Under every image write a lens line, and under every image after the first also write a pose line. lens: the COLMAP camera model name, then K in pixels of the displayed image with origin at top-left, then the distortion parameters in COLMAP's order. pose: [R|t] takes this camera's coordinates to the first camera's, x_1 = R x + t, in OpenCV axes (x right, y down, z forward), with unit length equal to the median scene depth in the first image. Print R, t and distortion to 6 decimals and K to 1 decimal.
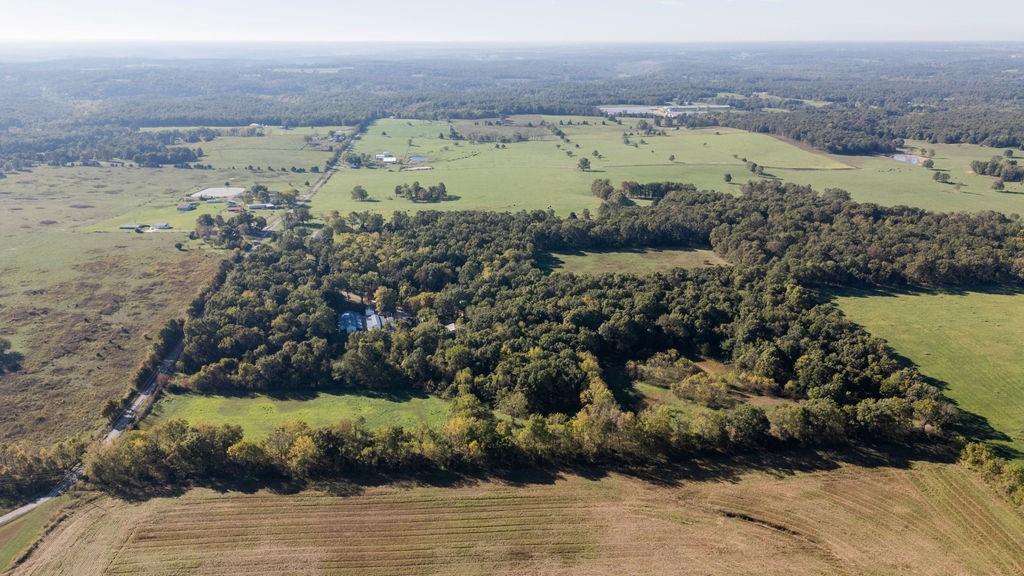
lens RADIAL K [[759.8, 0, 509.7], [0, 759.8, 290.8], [0, 0, 1]] dist [0.069333, -0.058930]
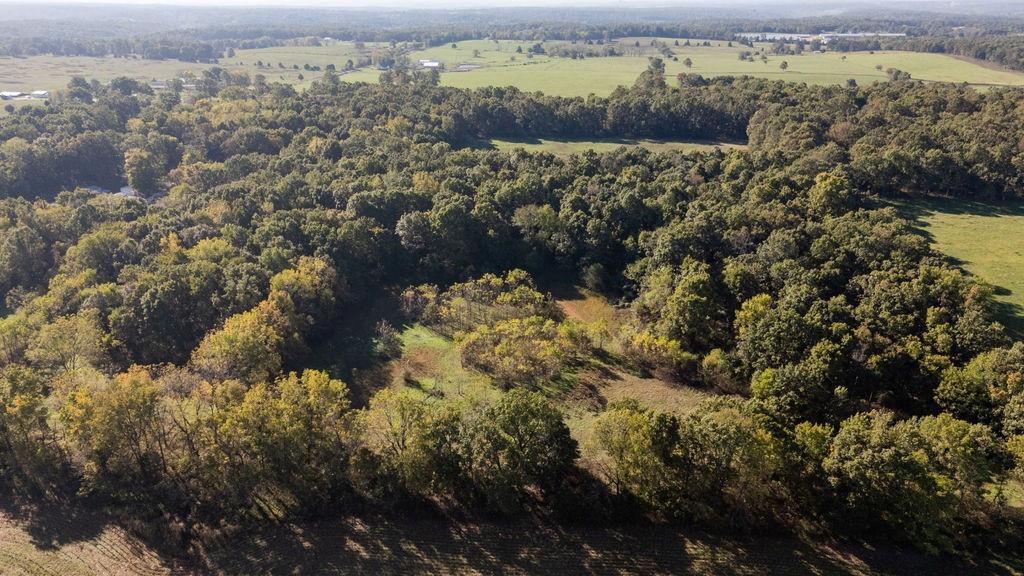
lens RADIAL K [[759.8, 0, 512.5], [0, 759.8, 288.3], [0, 0, 1]] dist [0.069333, -0.058930]
pose [[0.977052, 0.077169, -0.198531, 0.309985], [-0.068319, 0.996356, 0.051056, 0.063947], [0.201748, -0.036321, 0.978764, 0.519196]]
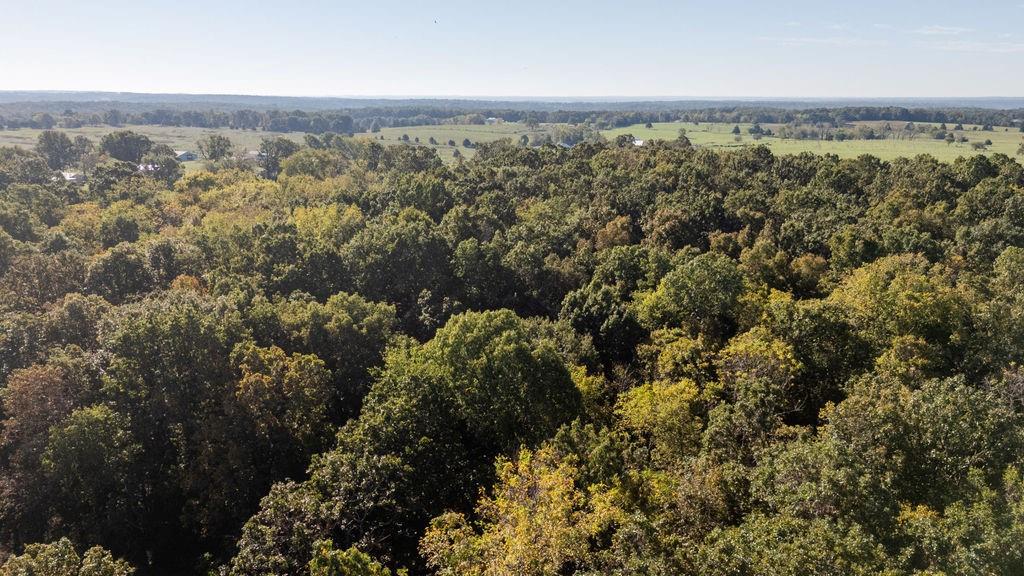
lens RADIAL K [[759.8, 0, 512.7], [0, 759.8, 289.2], [0, 0, 1]] dist [0.069333, -0.058930]
pose [[0.919068, 0.102739, -0.380472, -0.010596], [-0.129846, 0.990457, -0.046202, -0.047471], [0.372095, 0.091866, 0.923637, 1.139594]]
